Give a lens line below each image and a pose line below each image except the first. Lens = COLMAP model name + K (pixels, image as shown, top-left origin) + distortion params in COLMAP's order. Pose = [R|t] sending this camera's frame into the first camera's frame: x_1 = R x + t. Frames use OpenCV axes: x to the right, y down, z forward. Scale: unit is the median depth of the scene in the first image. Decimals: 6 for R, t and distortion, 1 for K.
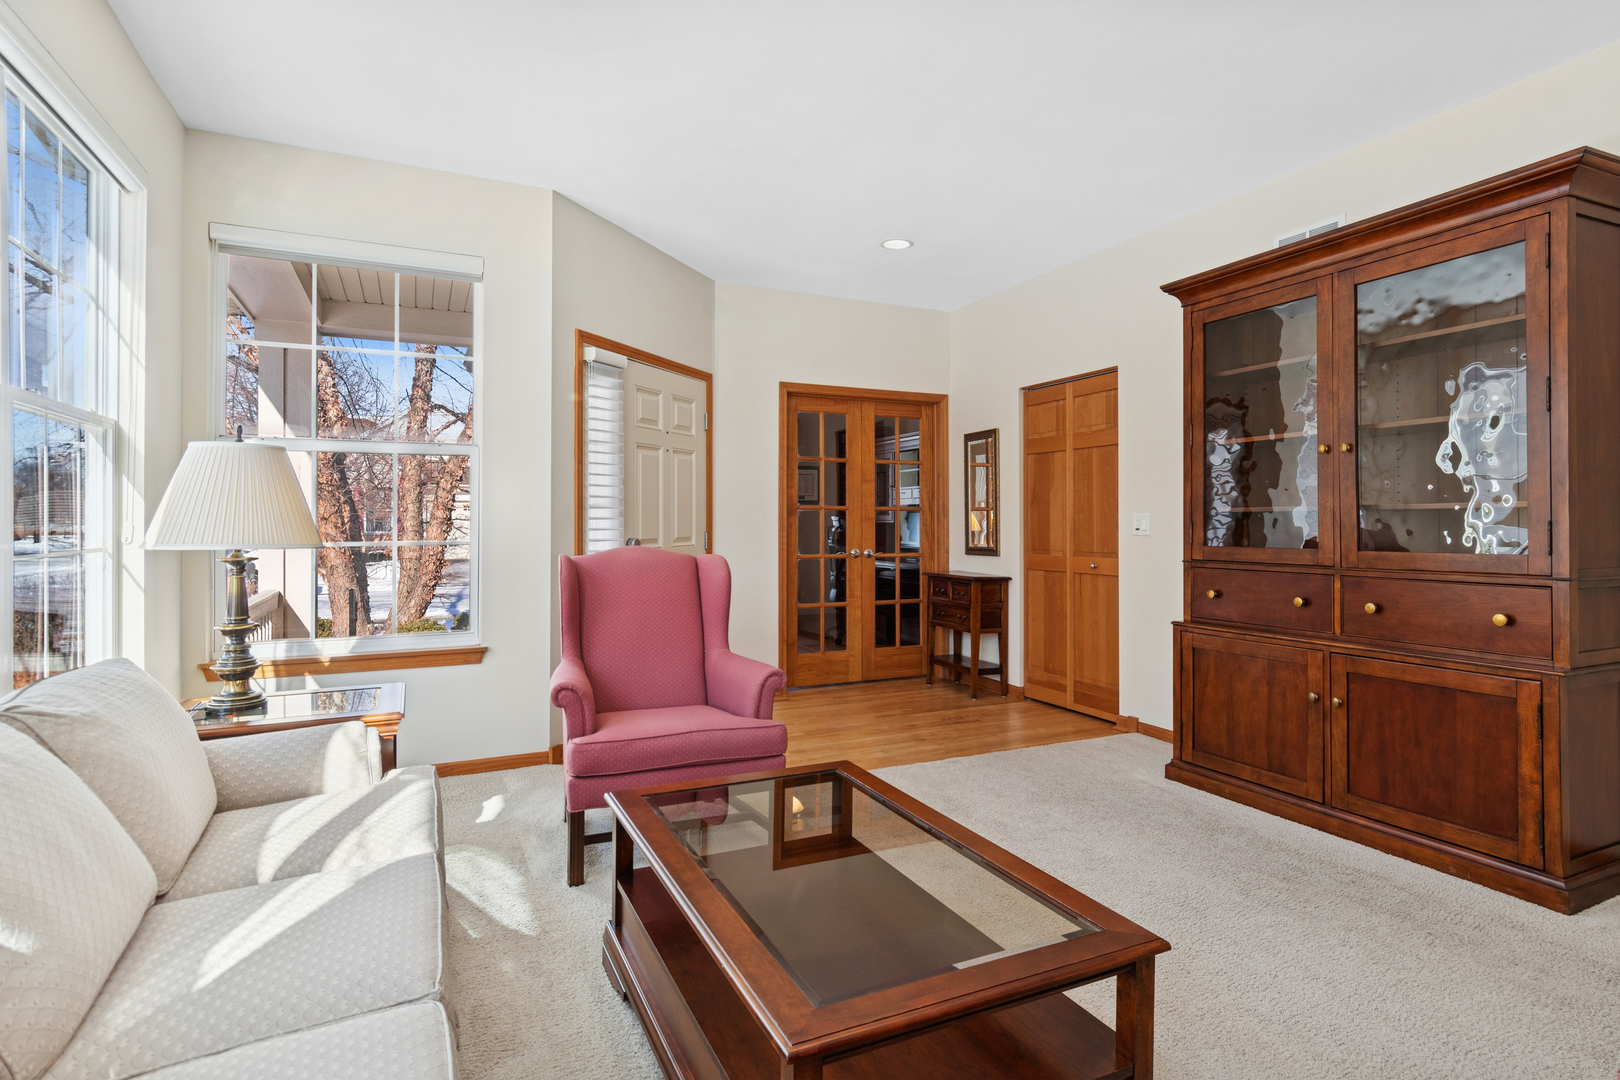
lens RADIAL K [[859.7, 0, 810.0], [0, 859.7, 540.0], [0, 0, 1]] dist [-0.001818, -0.000263]
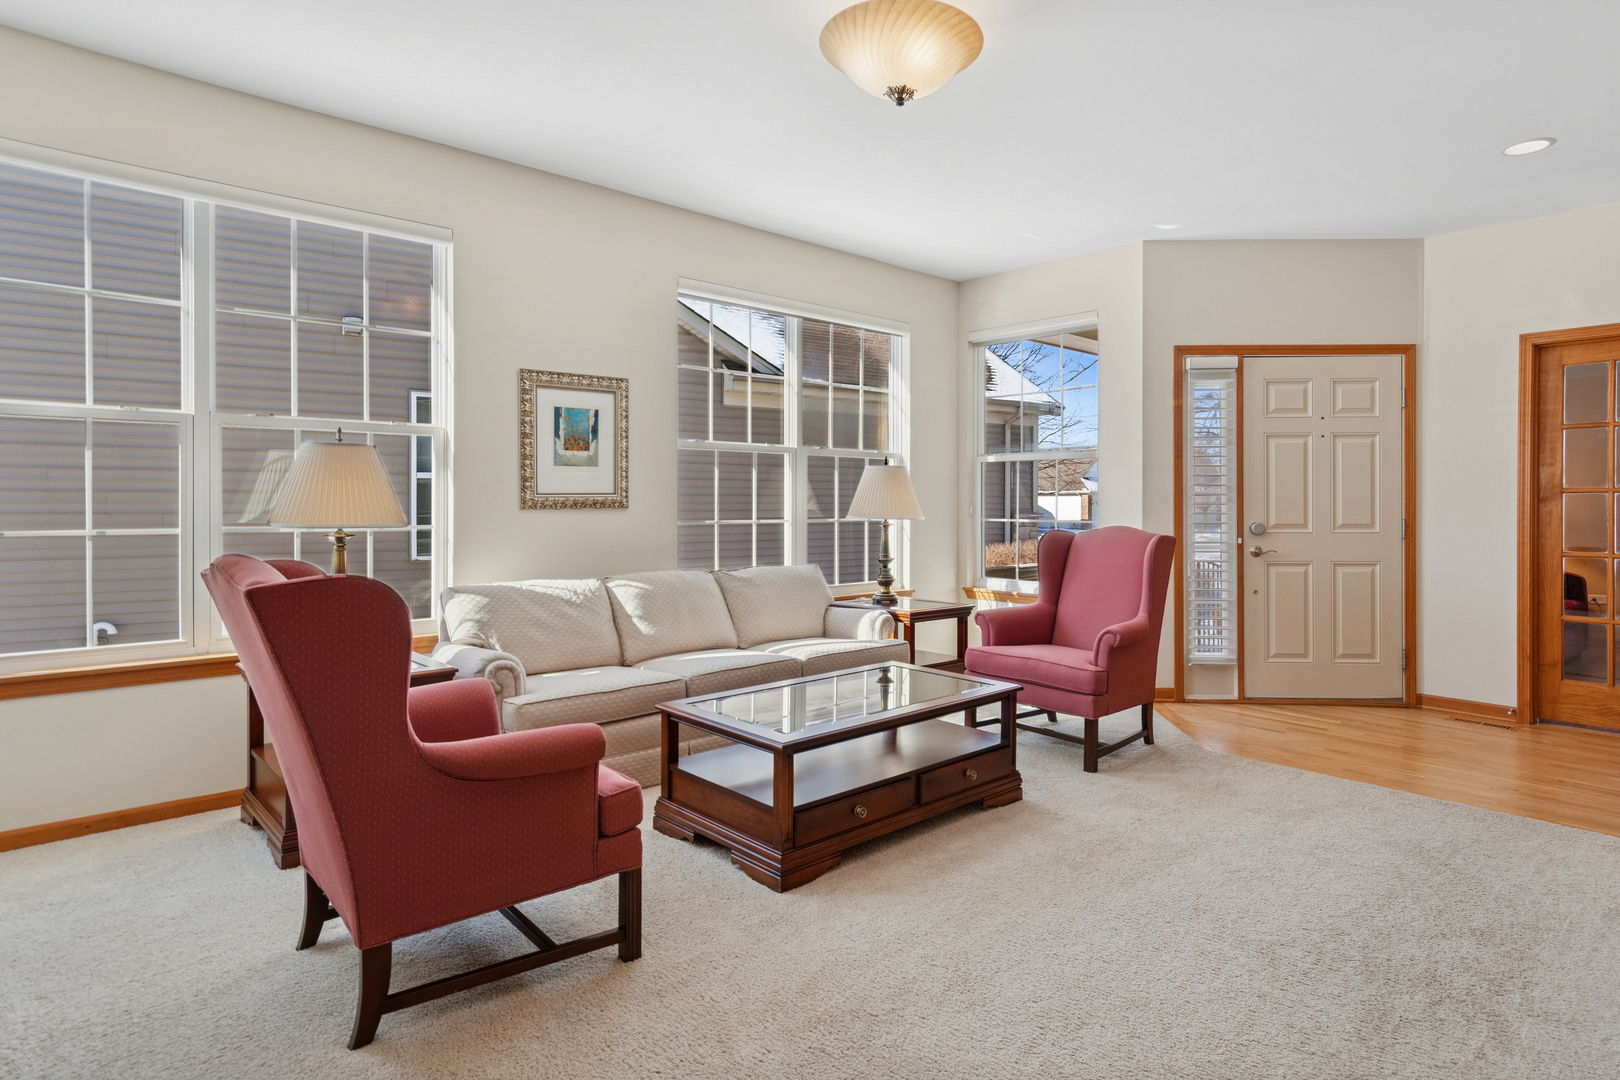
lens RADIAL K [[833.1, 0, 809.7], [0, 833.1, 534.6], [0, 0, 1]] dist [-0.002241, -0.000335]
pose [[0.282882, 0.034950, -0.958518, 0.675306], [-0.027161, 0.999227, 0.028418, -0.001750], [0.958770, 0.017995, 0.283612, 0.182301]]
